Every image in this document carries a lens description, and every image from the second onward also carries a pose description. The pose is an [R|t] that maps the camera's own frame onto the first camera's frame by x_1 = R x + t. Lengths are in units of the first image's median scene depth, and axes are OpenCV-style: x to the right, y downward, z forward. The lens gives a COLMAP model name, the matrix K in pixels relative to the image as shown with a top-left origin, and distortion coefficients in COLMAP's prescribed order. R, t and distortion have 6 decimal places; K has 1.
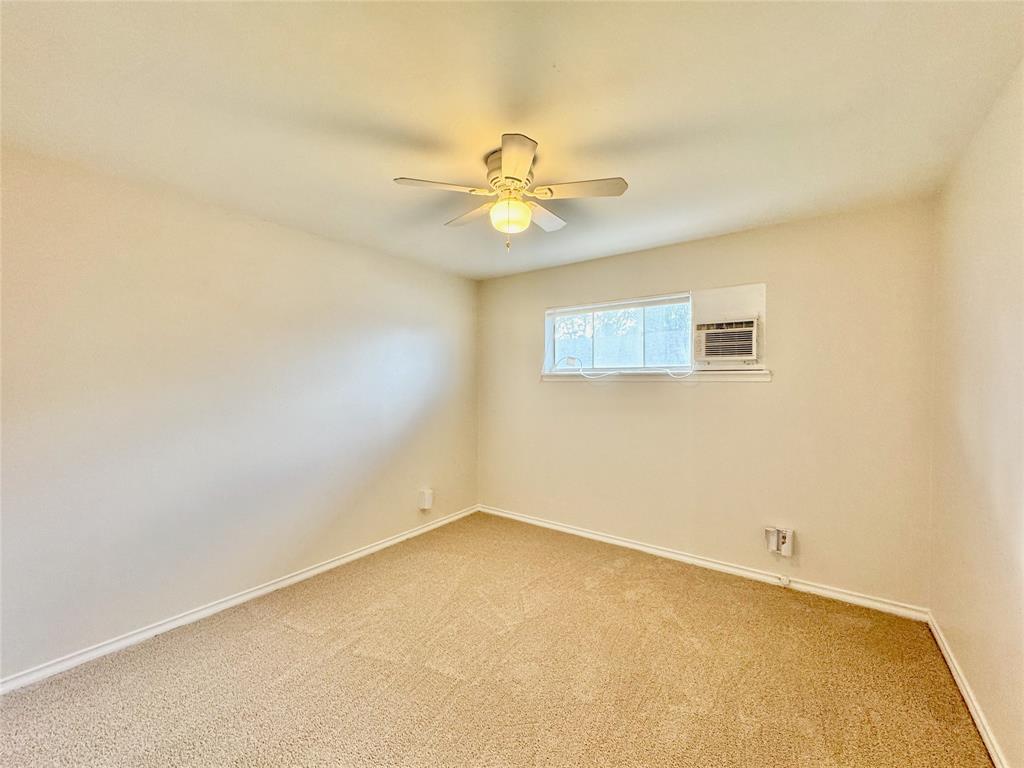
lens RADIAL K [[410.1, 0, 512.2], [0, 410.1, 384.9], [0, 0, 1]] dist [-0.003324, 0.000528]
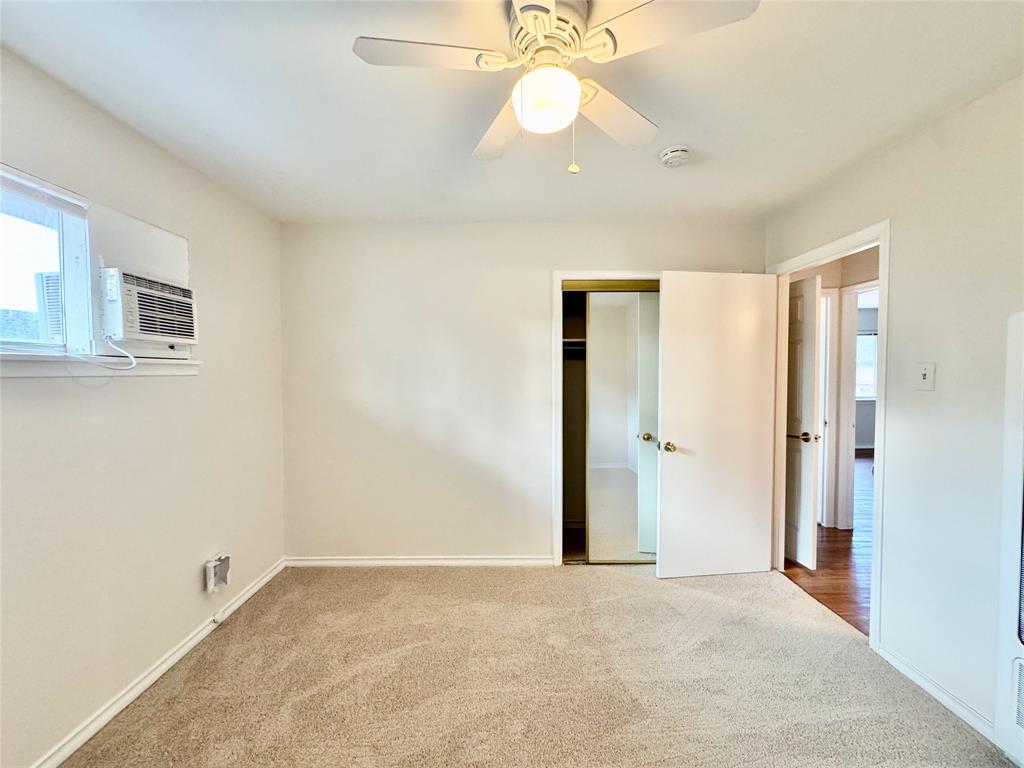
lens RADIAL K [[410.1, 0, 512.2], [0, 410.1, 384.9], [0, 0, 1]] dist [-0.003324, 0.000528]
pose [[-0.606203, -0.039676, 0.794320, -0.304556], [-0.004094, 0.998897, 0.046769, -0.027352], [-0.795299, 0.025100, -0.605697, 0.968271]]
